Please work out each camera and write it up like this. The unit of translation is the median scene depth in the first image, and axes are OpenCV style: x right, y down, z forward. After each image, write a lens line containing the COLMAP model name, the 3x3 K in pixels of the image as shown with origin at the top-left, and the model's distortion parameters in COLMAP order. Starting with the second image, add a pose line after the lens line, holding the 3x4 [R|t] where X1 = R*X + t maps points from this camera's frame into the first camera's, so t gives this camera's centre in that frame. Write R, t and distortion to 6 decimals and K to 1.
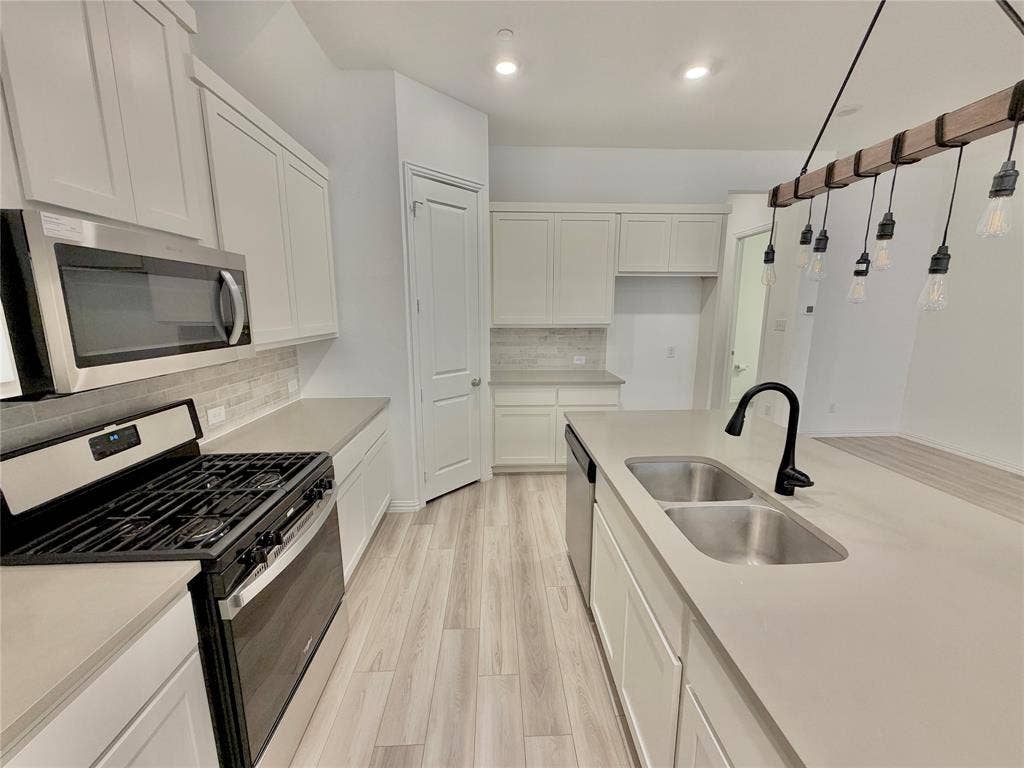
lens RADIAL K [[407.2, 0, 509.5], [0, 407.2, 383.9], [0, 0, 1]] dist [0.000044, -0.000034]
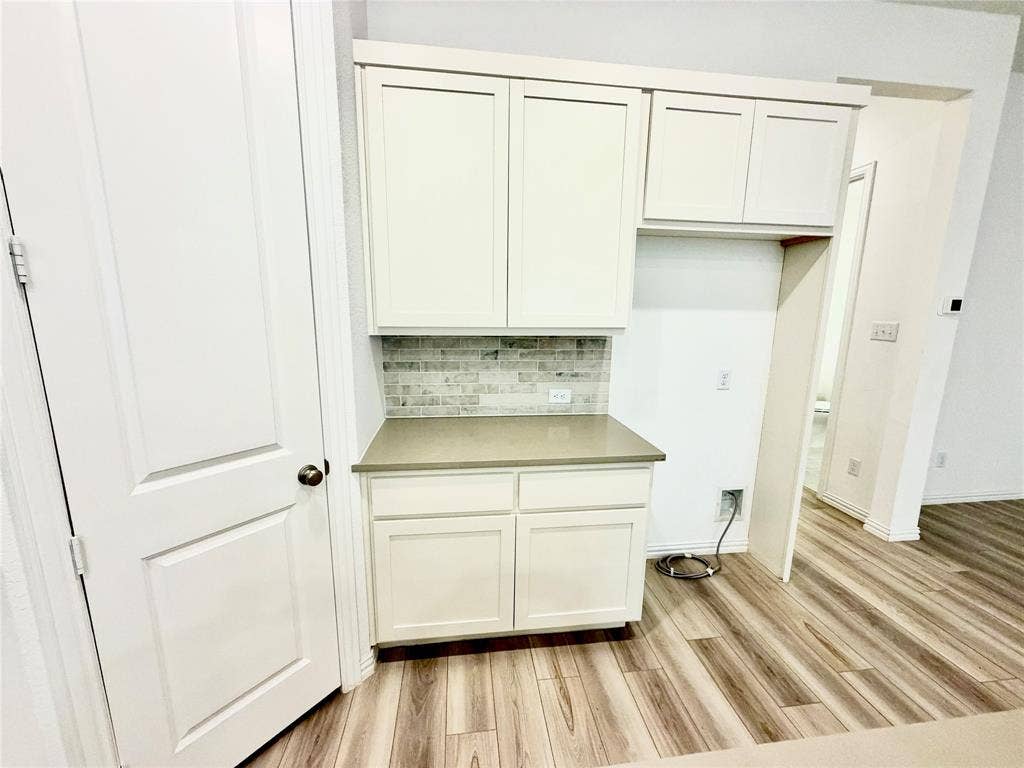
lens RADIAL K [[407.2, 0, 508.0], [0, 407.2, 384.9], [0, 0, 1]] dist [0.000044, -0.000034]
pose [[0.996672, -0.003661, 0.081438, 0.106484], [0.003548, 0.999993, 0.001536, -0.127714], [-0.081443, -0.001242, 0.996677, 0.825996]]
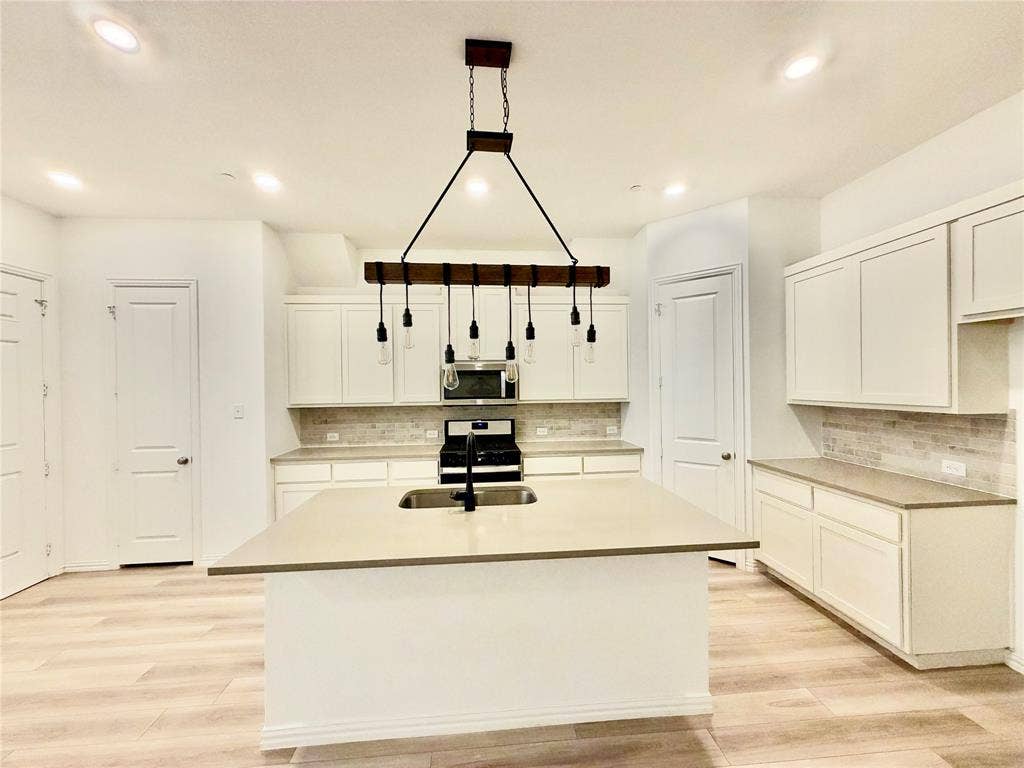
lens RADIAL K [[407.2, 0, 512.1], [0, 407.2, 385.9], [0, 0, 1]] dist [0.000044, -0.000034]
pose [[0.044425, 0.006567, -0.998991, 1.233007], [-0.170434, 0.985368, -0.001102, -0.113637], [0.984367, 0.170312, 0.044894, 0.580707]]
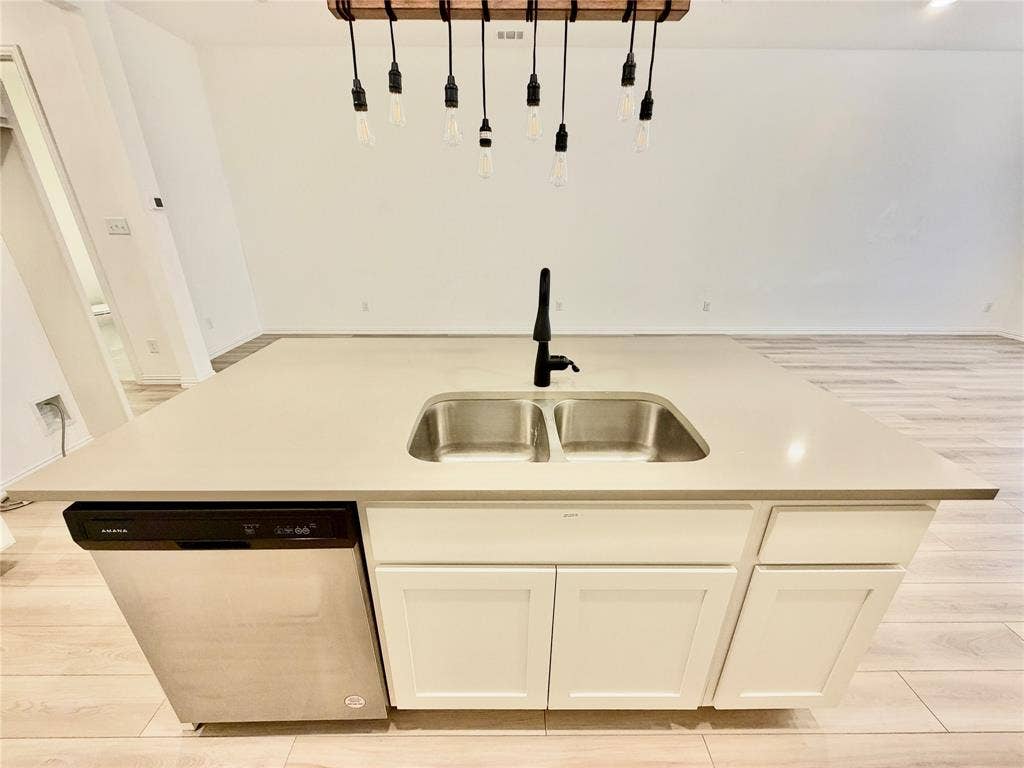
lens RADIAL K [[407.2, 0, 510.3], [0, 407.2, 381.2], [0, 0, 1]] dist [0.000044, -0.000034]
pose [[0.028909, -0.375506, 0.926369, -0.130239], [0.181212, 0.913369, 0.364582, -0.061818], [-0.983019, 0.157329, 0.094450, 0.572516]]
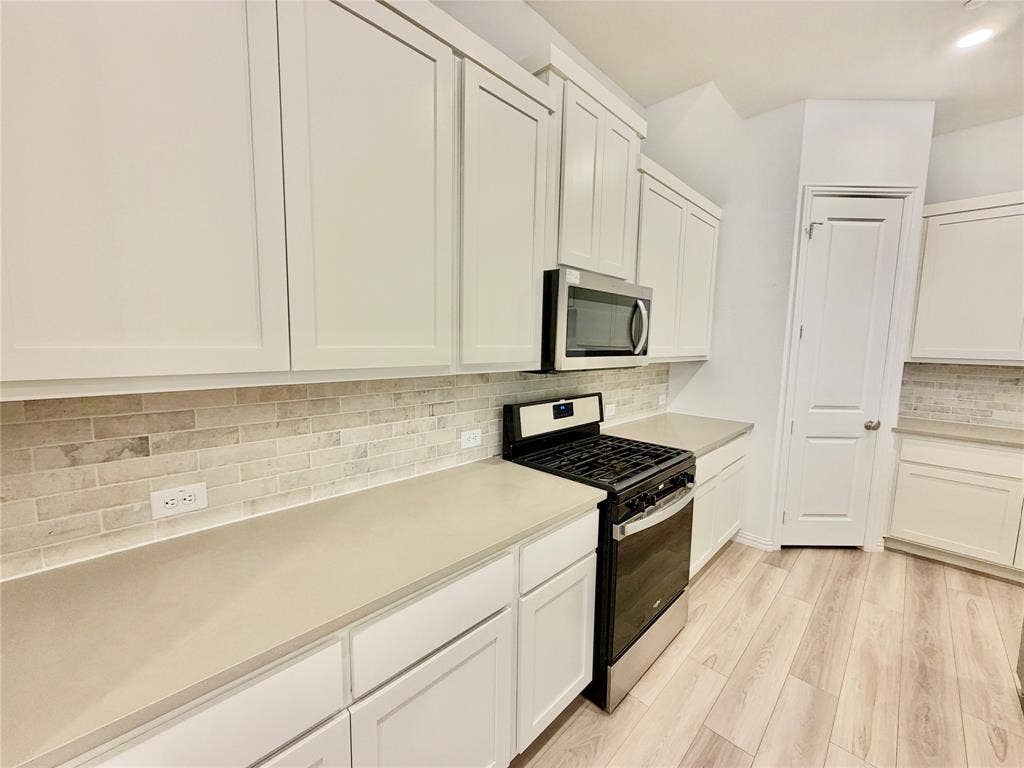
lens RADIAL K [[407.2, 0, 509.0], [0, 407.2, 384.4], [0, 0, 1]] dist [0.000044, -0.000034]
pose [[0.679874, 0.090694, -0.727699, 0.014050], [-0.152022, 0.988197, -0.018871, 0.057821], [0.717399, 0.123456, 0.685637, -0.132802]]
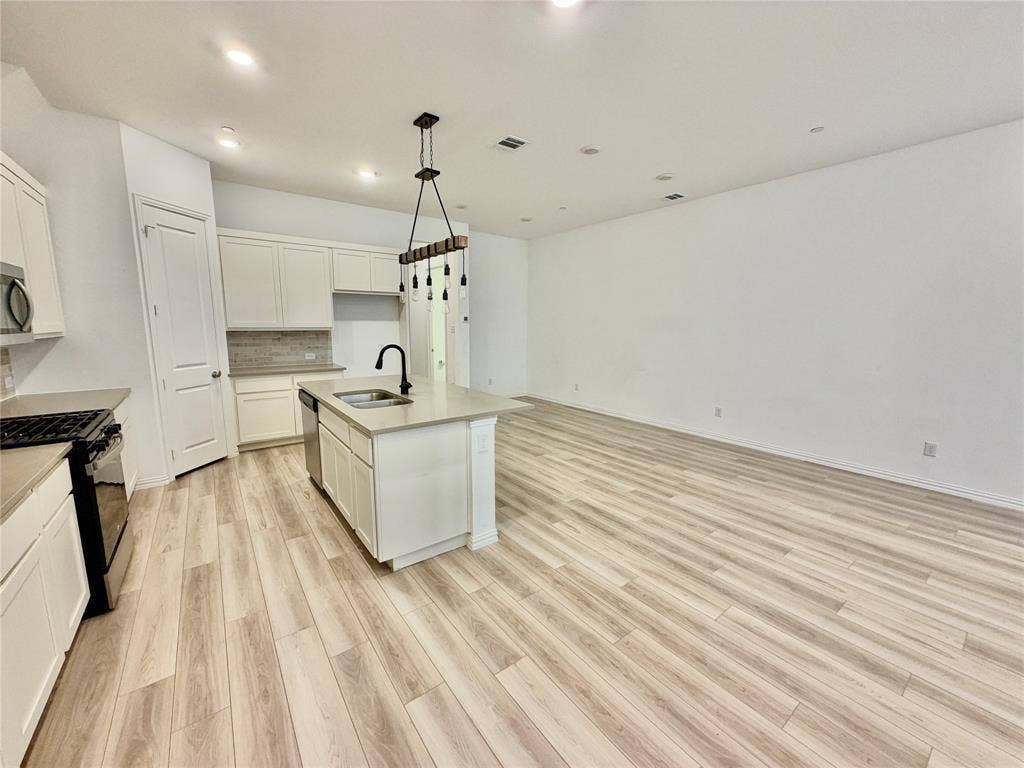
lens RADIAL K [[407.2, 0, 509.1], [0, 407.2, 382.9], [0, 0, 1]] dist [0.000044, -0.000034]
pose [[0.824463, -0.077730, 0.560552, -0.063725], [0.097665, 0.995203, -0.005644, 0.159376], [-0.557425, 0.059400, 0.828100, -0.689988]]
